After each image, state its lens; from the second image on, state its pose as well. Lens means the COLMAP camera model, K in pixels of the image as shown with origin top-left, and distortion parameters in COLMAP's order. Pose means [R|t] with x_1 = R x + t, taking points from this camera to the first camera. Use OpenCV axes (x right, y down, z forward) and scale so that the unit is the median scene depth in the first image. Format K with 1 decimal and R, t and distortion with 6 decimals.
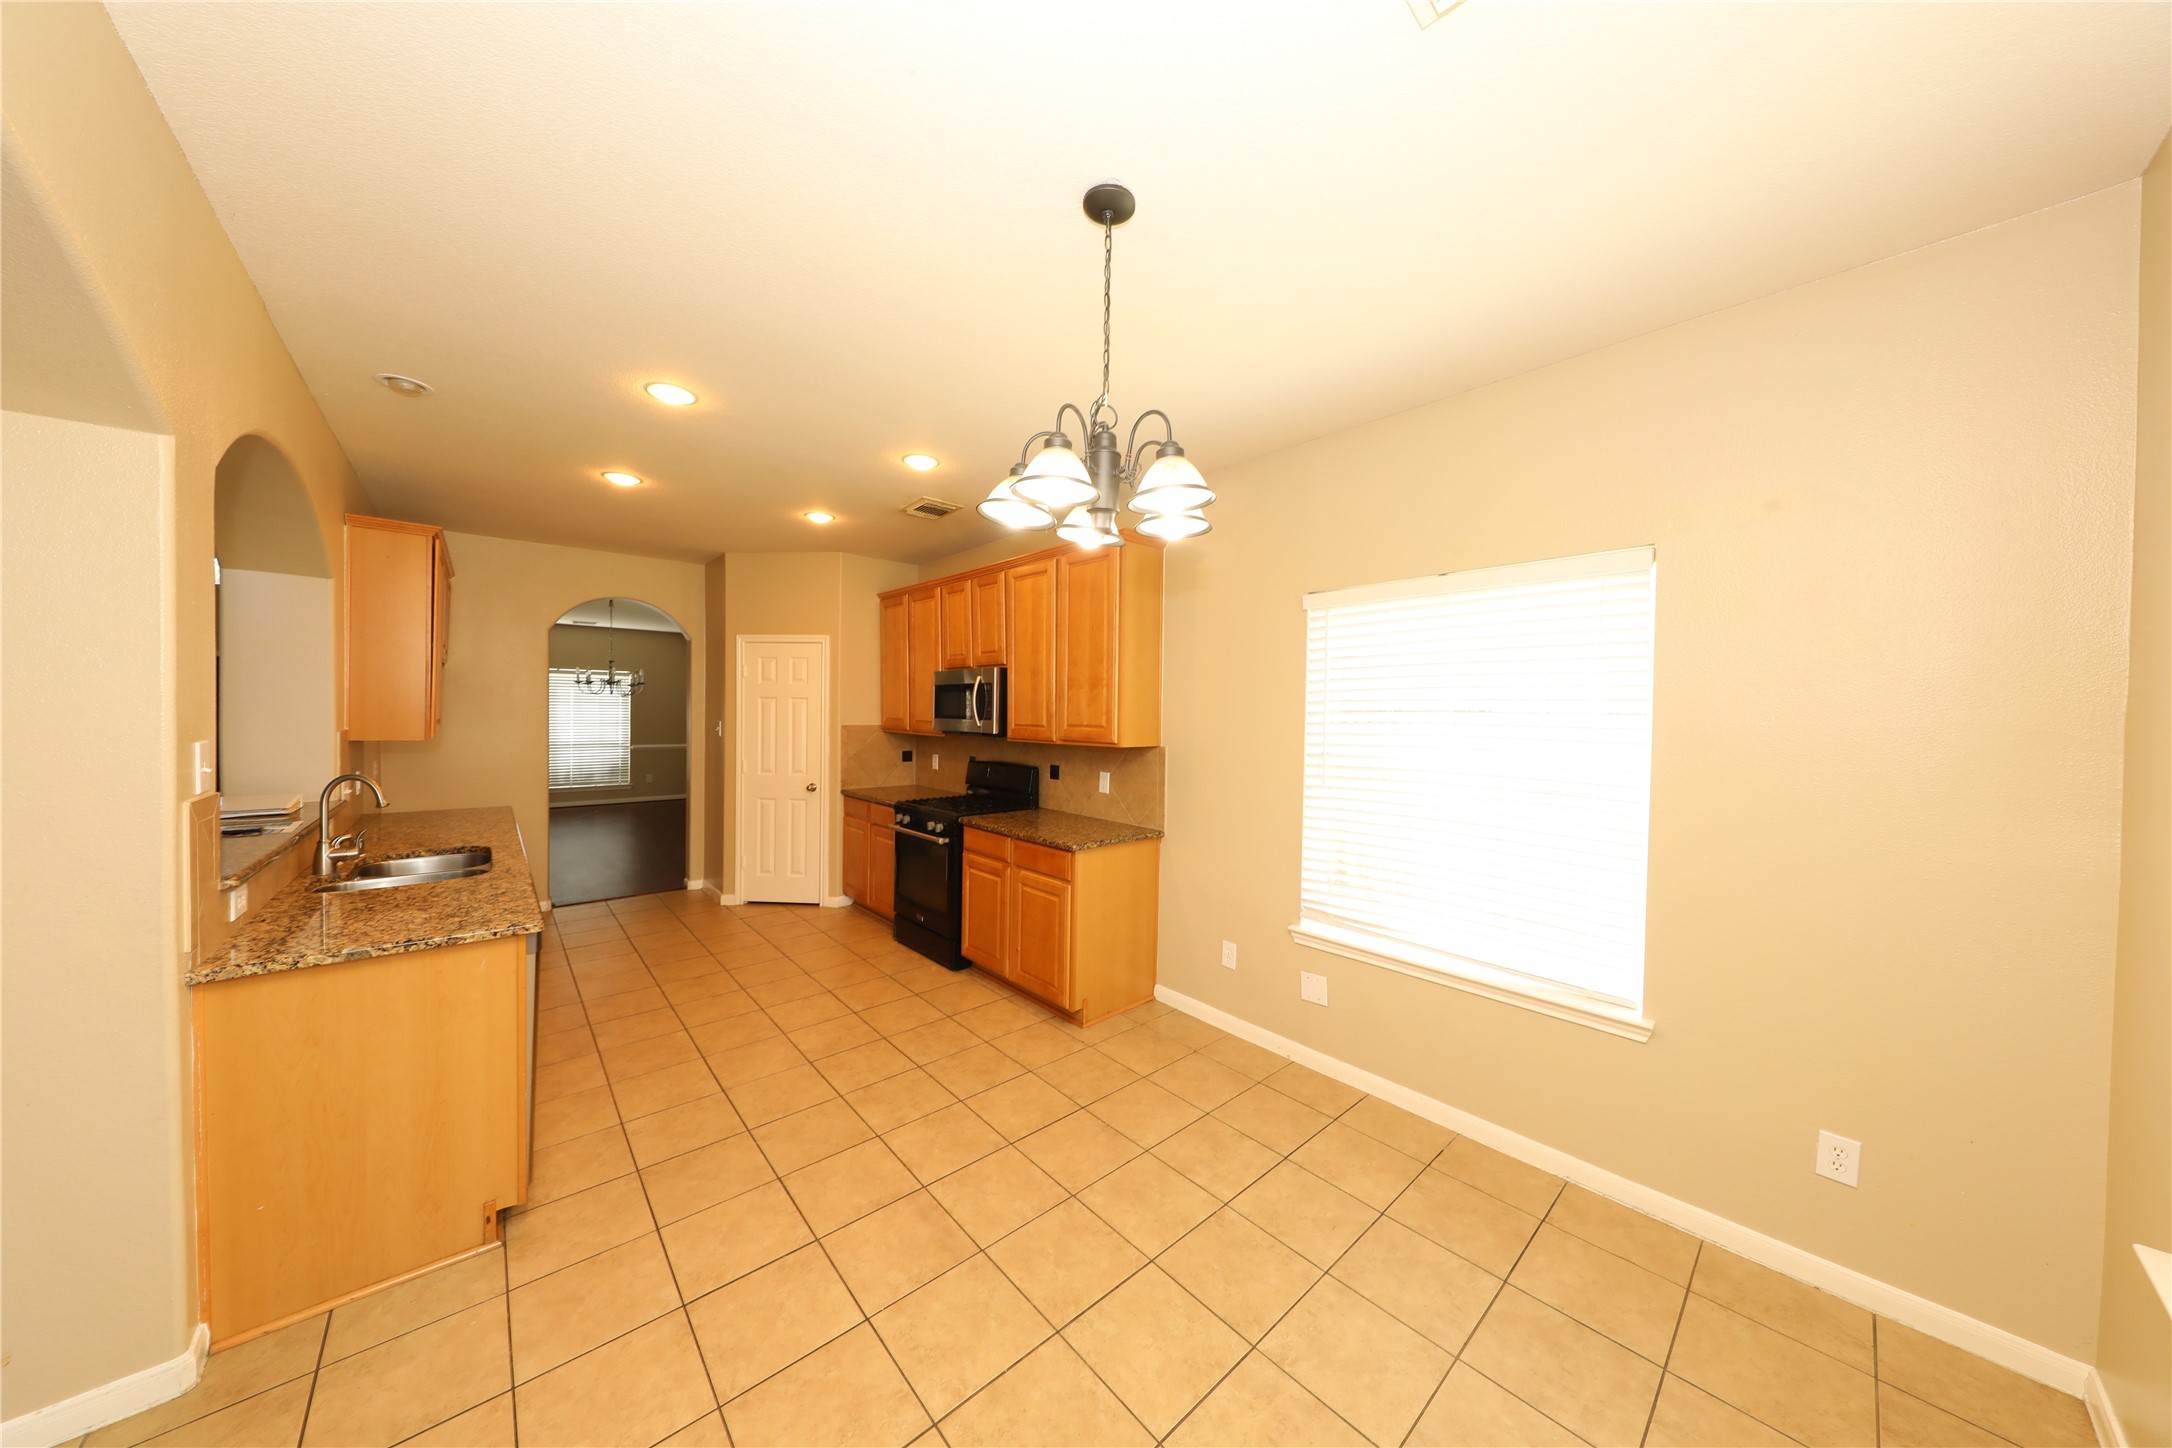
lens RADIAL K [[689.3, 0, 1076.9], [0, 689.3, 720.3], [0, 0, 1]] dist [0.000552, -0.000073]
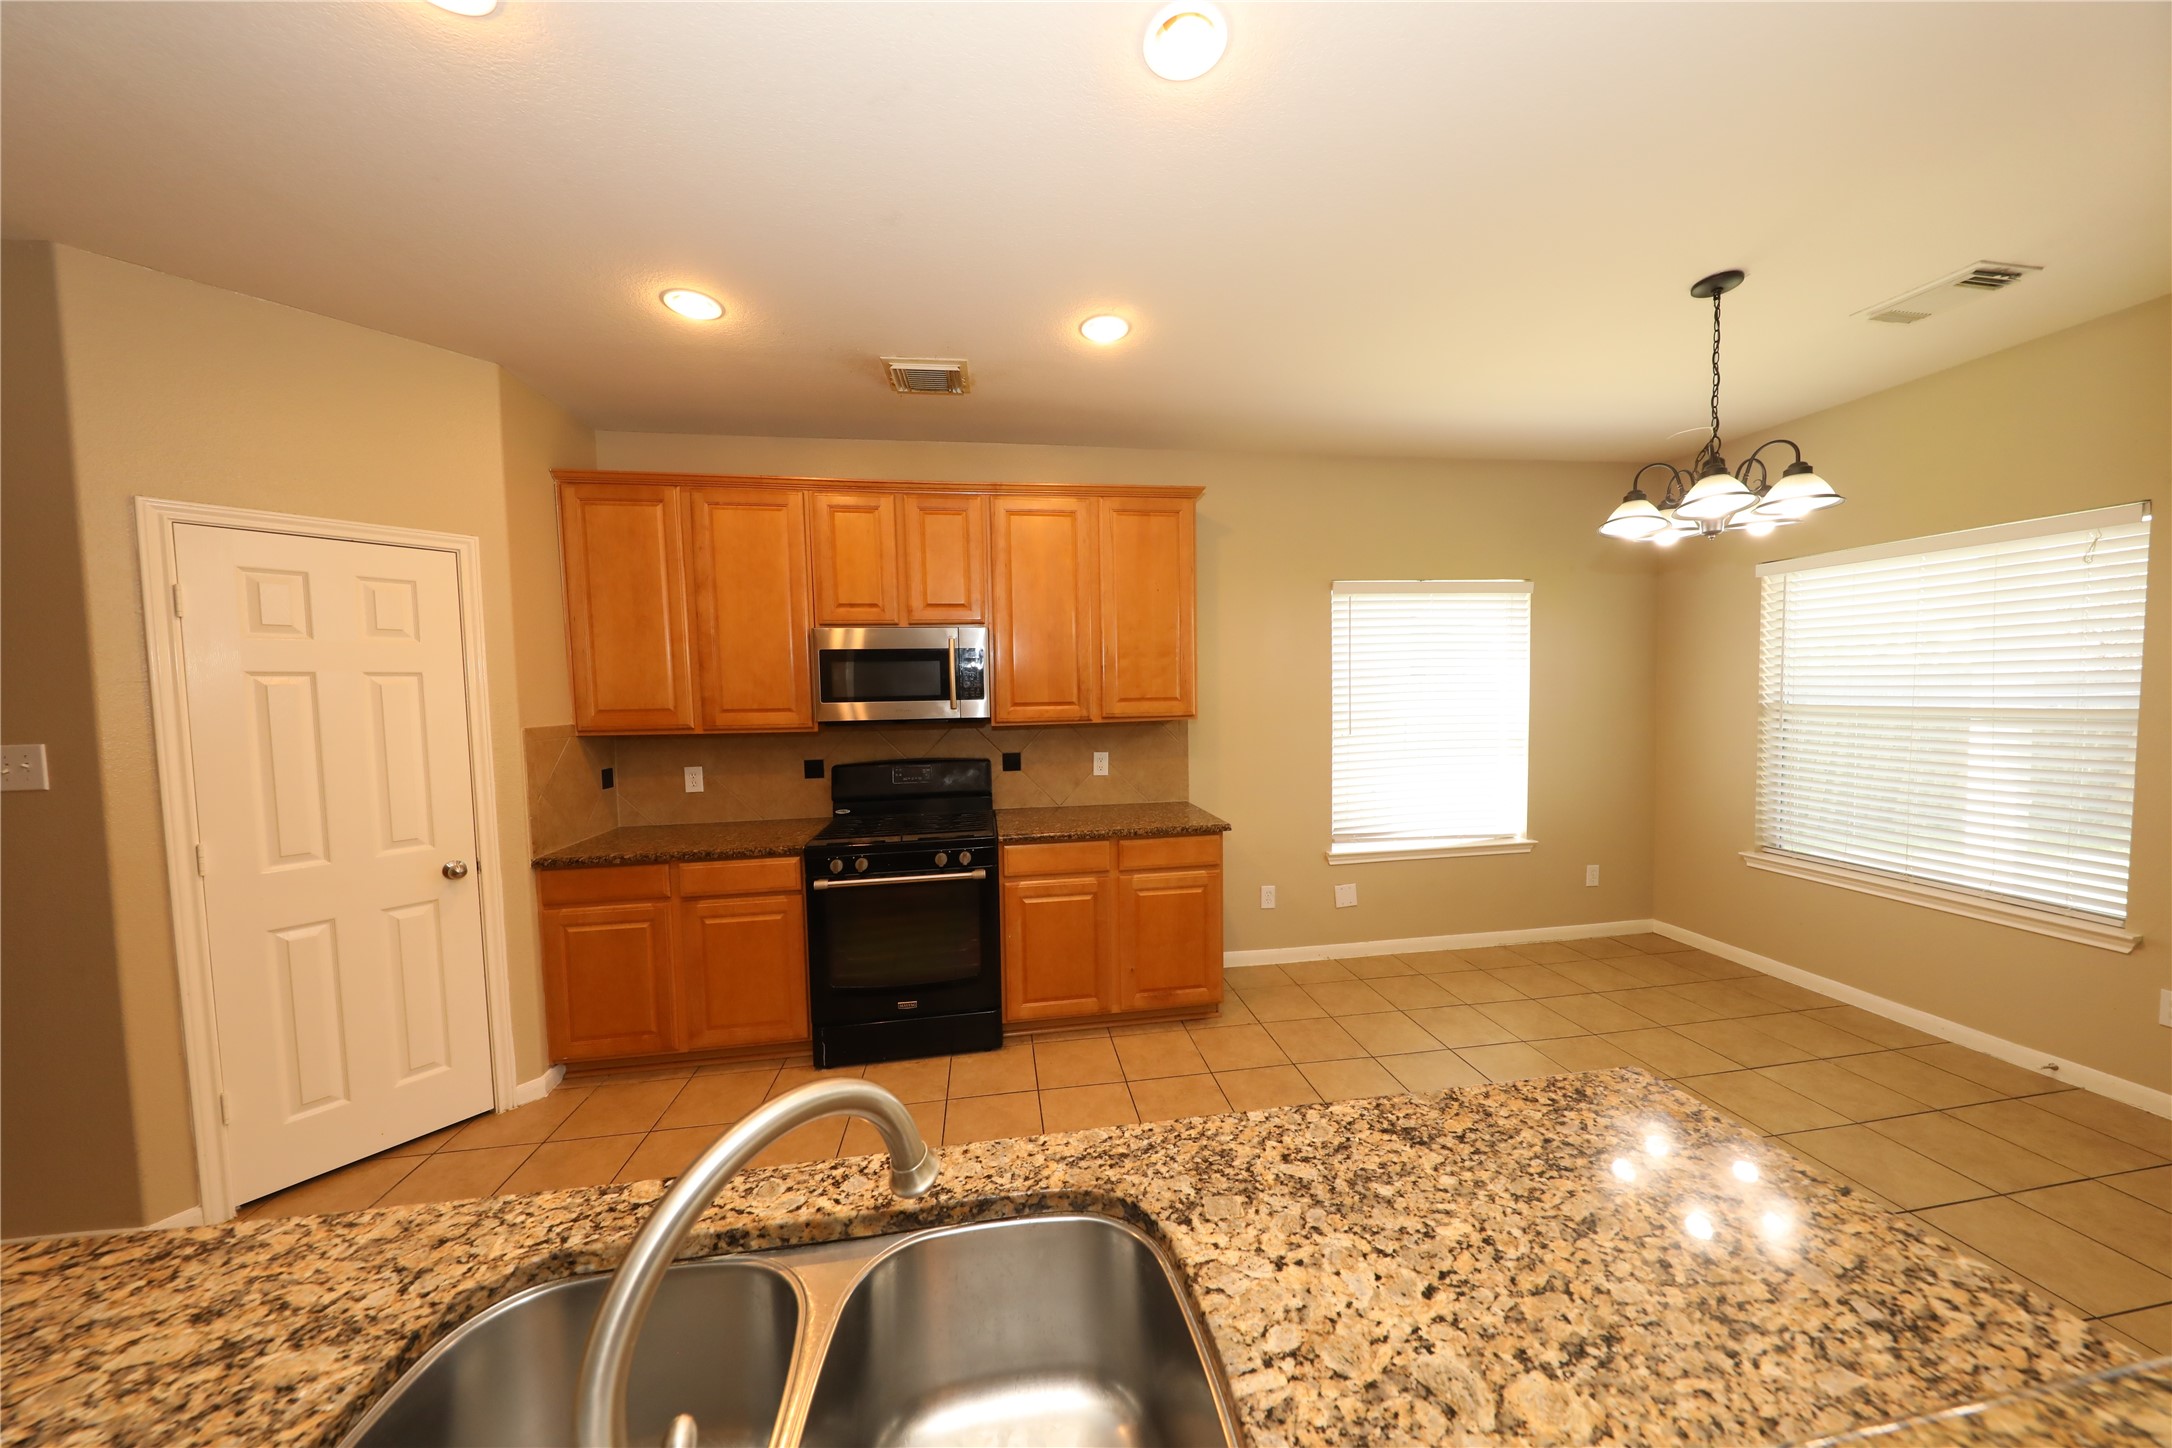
lens RADIAL K [[689.3, 0, 1087.6], [0, 689.3, 719.8], [0, 0, 1]] dist [0.000552, -0.000073]
pose [[0.541229, -0.060524, 0.838694, -0.691497], [0.039882, 0.998131, 0.046293, -0.008299], [-0.839929, 0.008393, 0.542632, 0.512665]]
